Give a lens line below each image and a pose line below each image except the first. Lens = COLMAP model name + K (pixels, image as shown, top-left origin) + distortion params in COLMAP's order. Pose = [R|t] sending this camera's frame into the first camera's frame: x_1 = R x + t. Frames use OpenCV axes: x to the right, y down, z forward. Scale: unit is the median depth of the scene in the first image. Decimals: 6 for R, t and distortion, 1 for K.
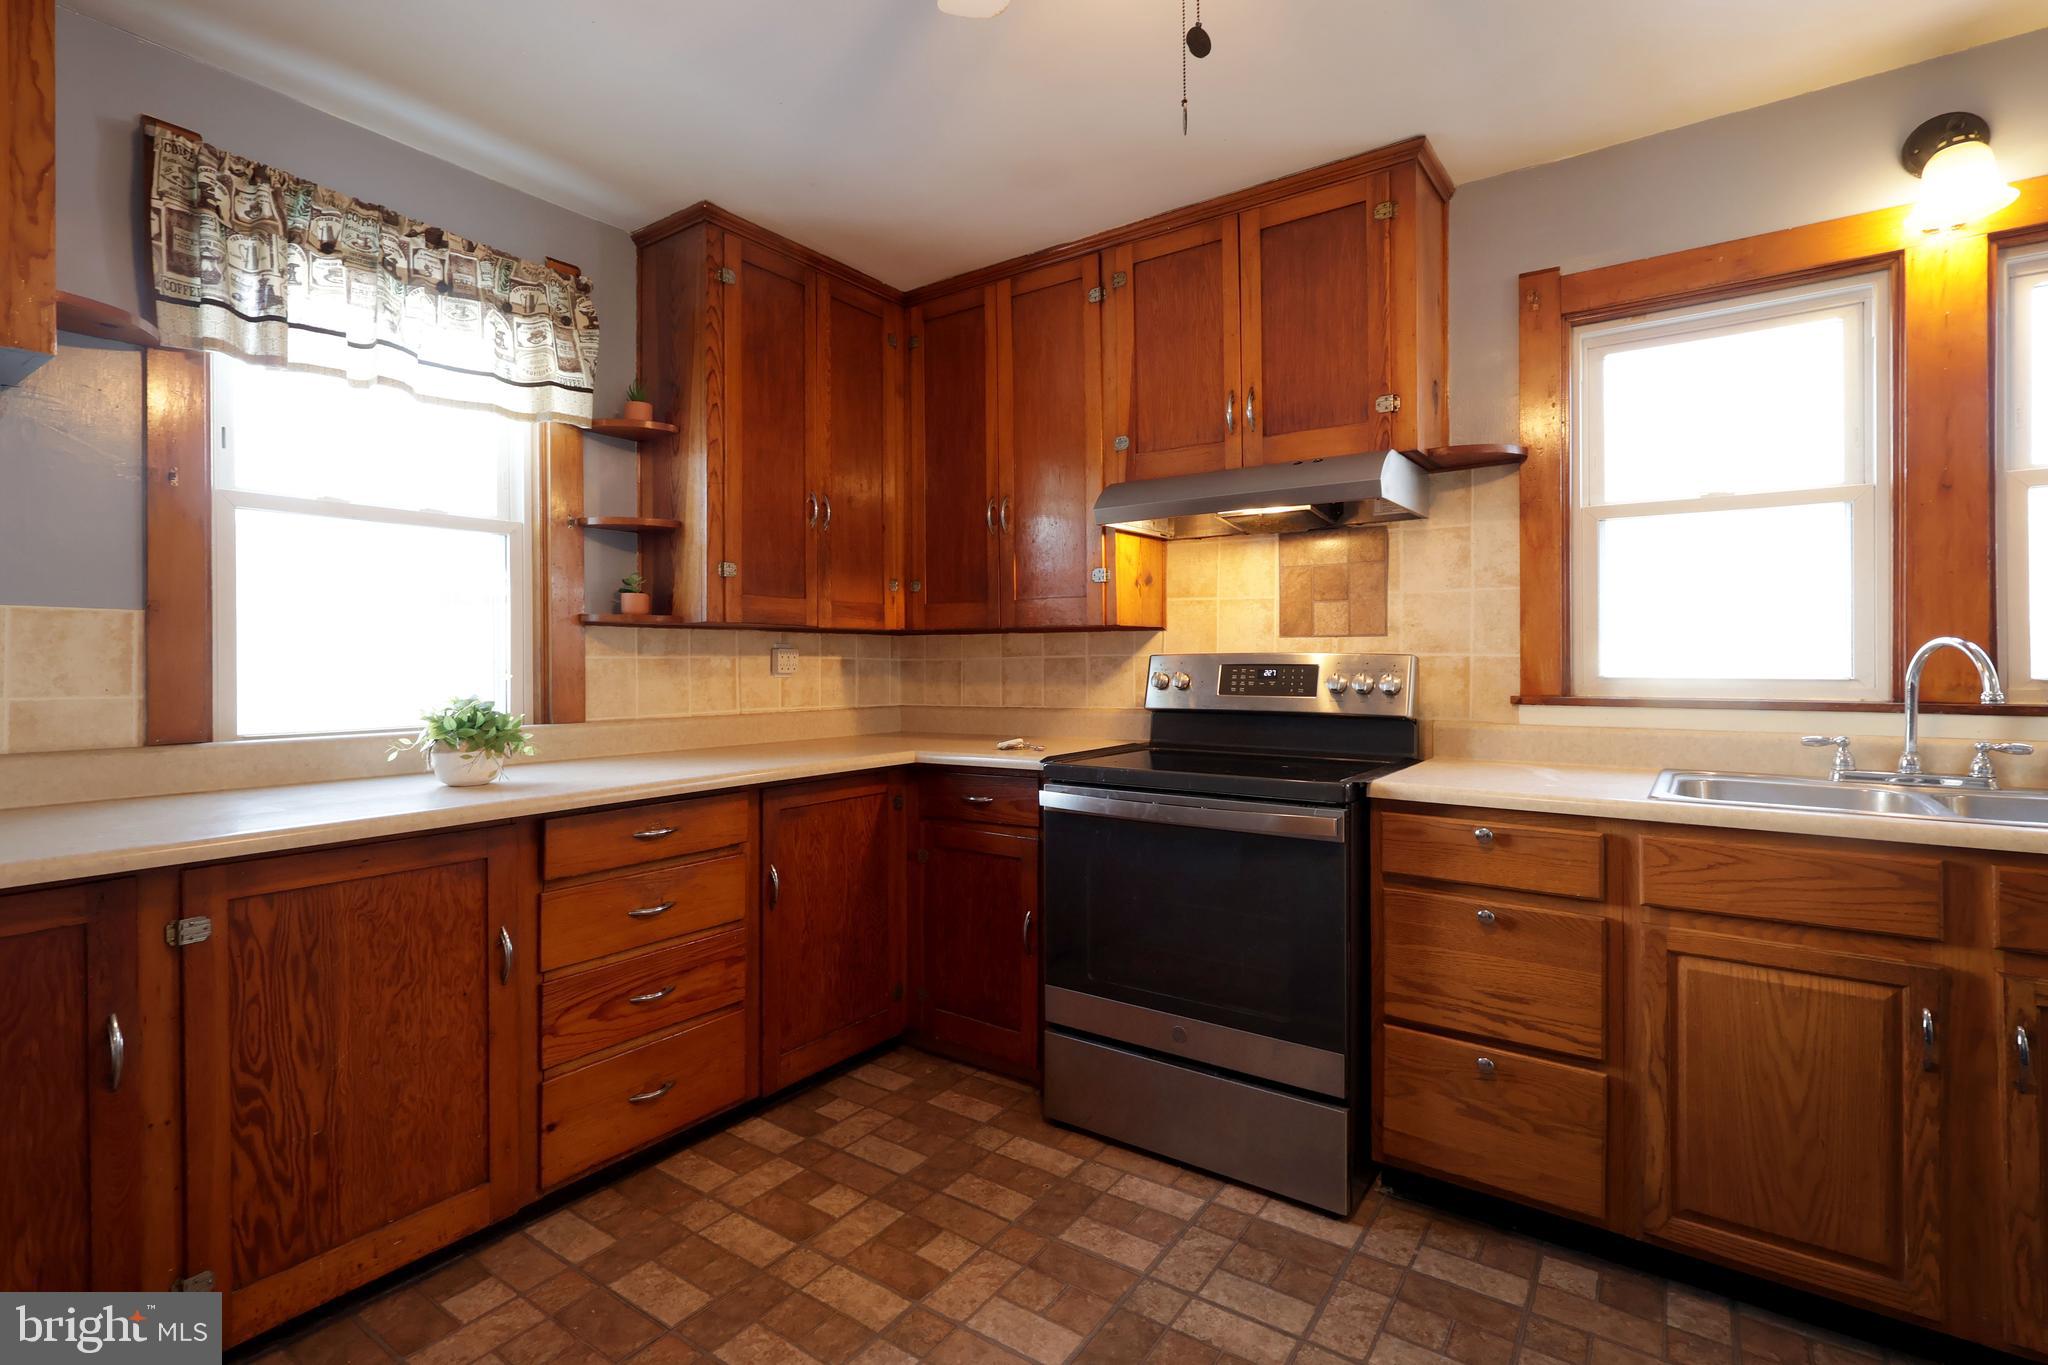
lens RADIAL K [[977.3, 0, 1008.7], [0, 977.3, 652.5], [0, 0, 1]] dist [0.001735, 0.001546]
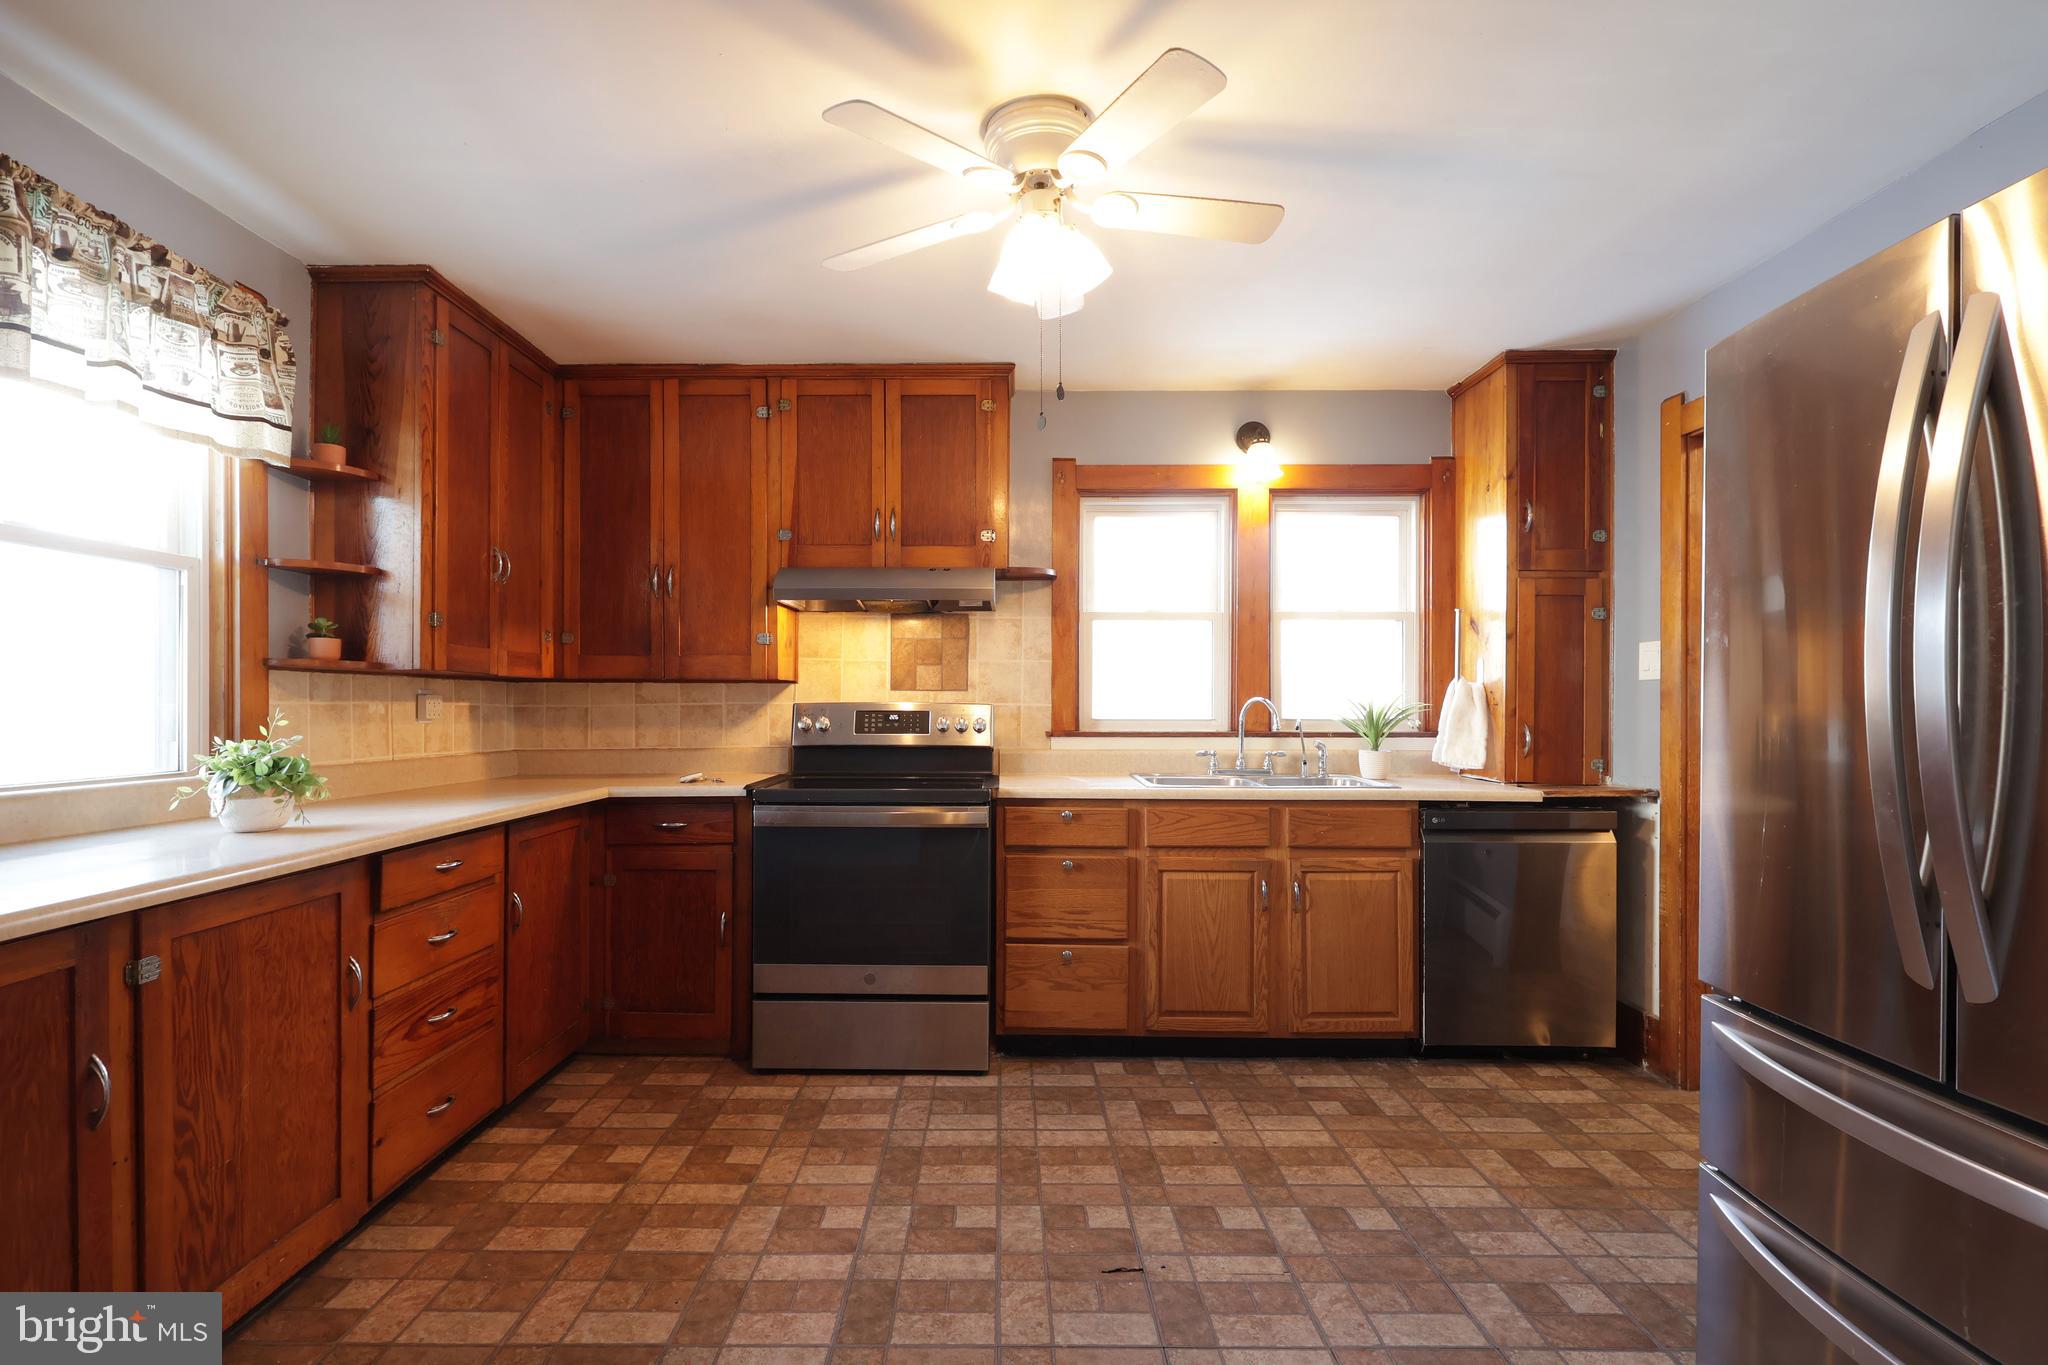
lens RADIAL K [[989.1, 0, 1011.5], [0, 989.1, 697.0], [0, 0, 1]] dist [0.002215, 0.000970]
pose [[0.812339, 0.008805, 0.583119, -0.511155], [-0.008192, 0.999960, -0.003687, -0.004112], [-0.583128, -0.001781, 0.812378, -0.268616]]
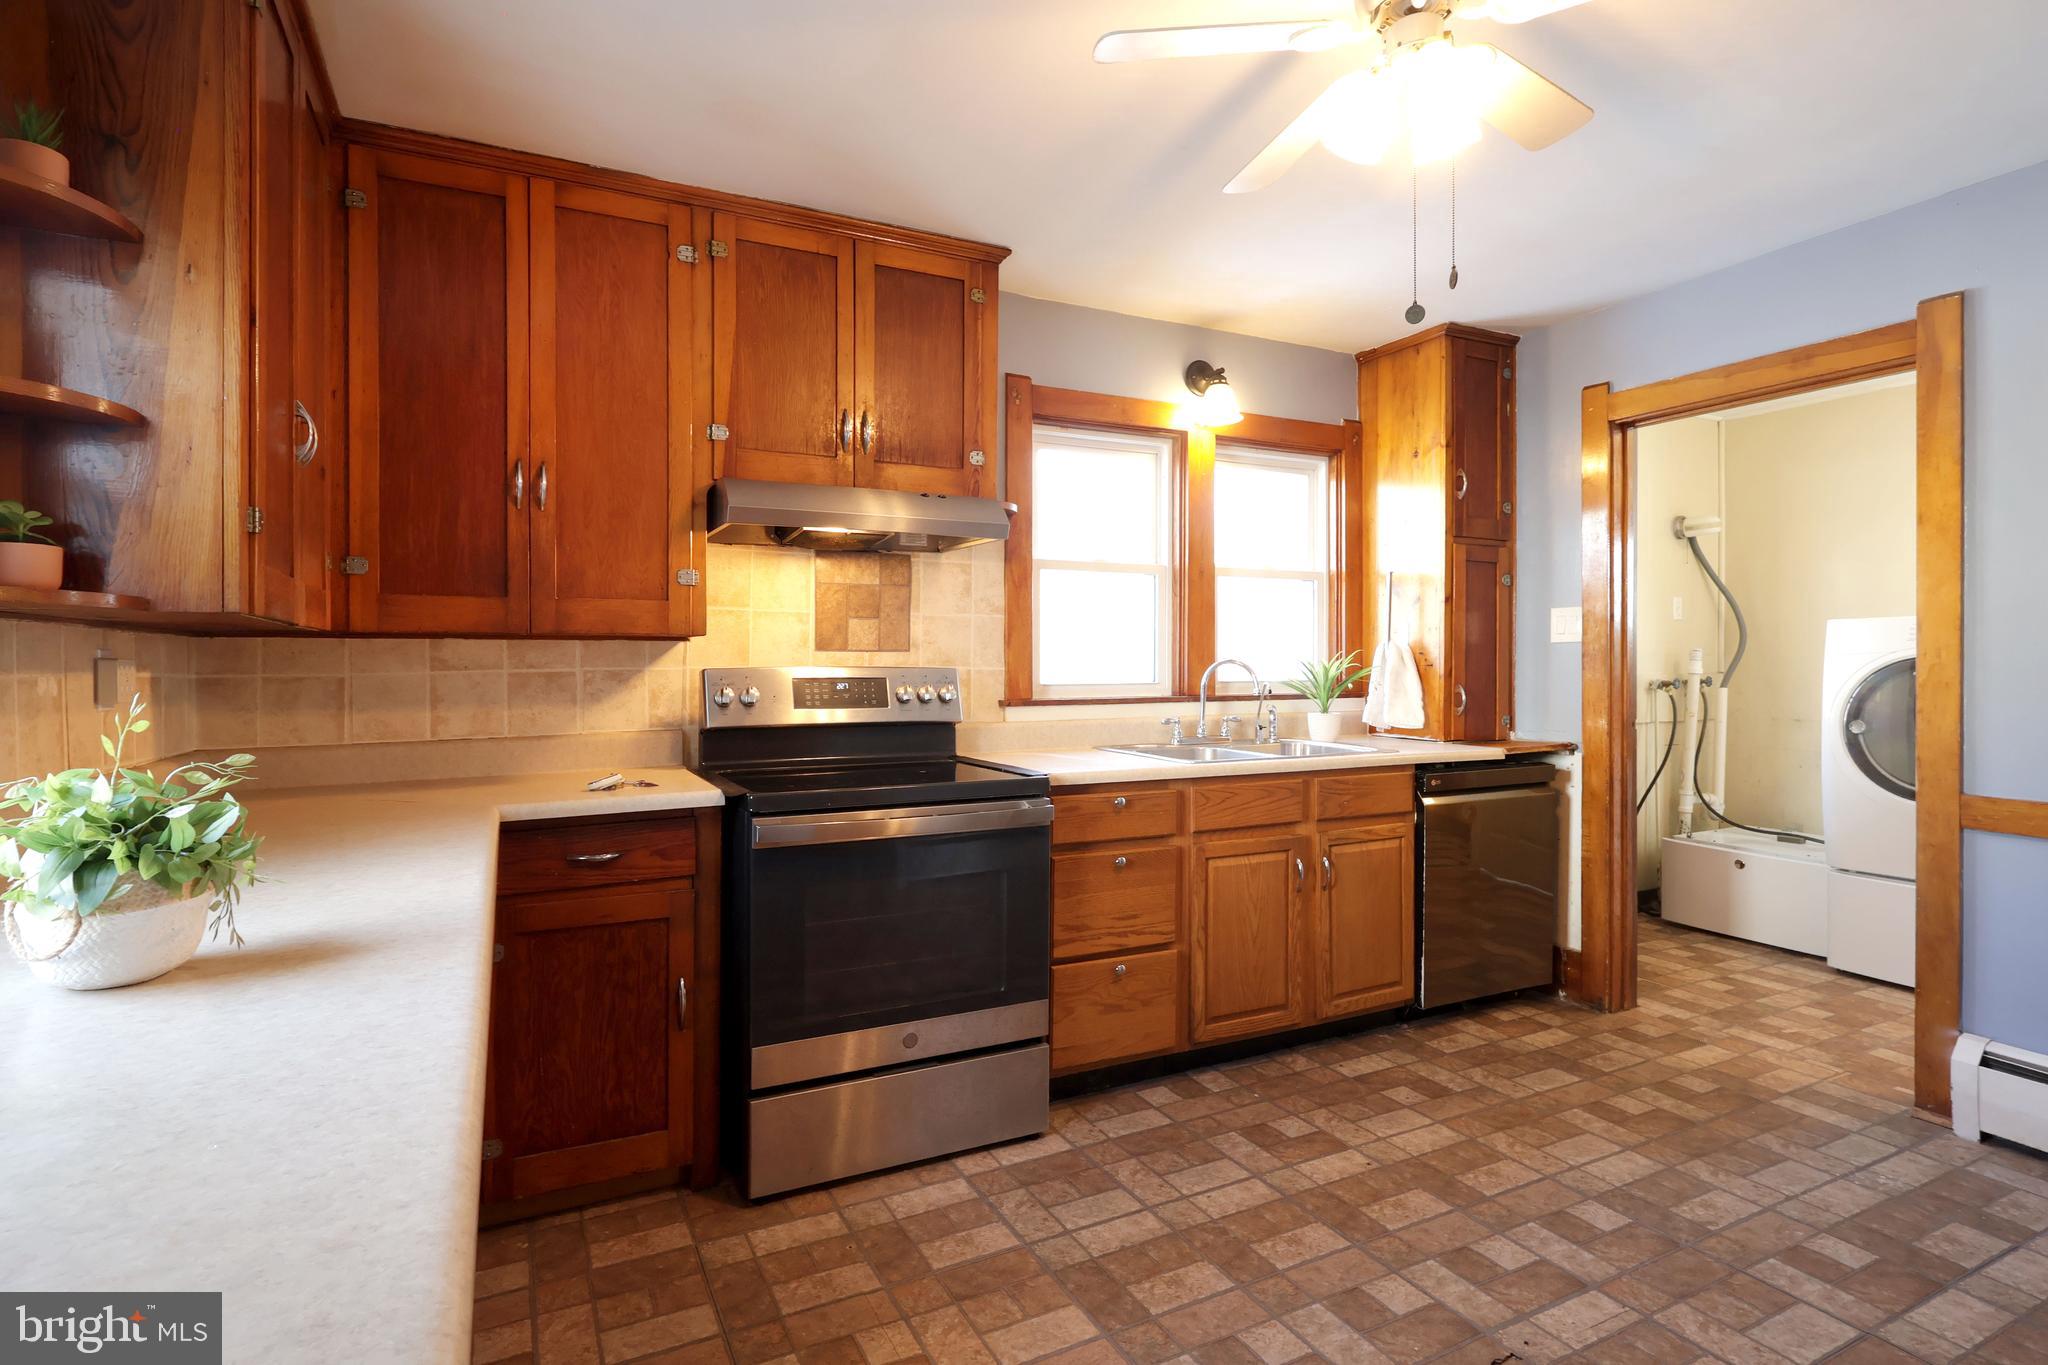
lens RADIAL K [[1005.6, 0, 1016.4], [0, 1005.6, 658.5], [0, 0, 1]] dist [-0.001332, 0.001013]
pose [[0.463759, 0.004282, 0.885951, -0.752909], [-0.005335, 0.999984, -0.002040, -0.009069], [-0.885946, -0.003781, 0.463774, 0.436160]]
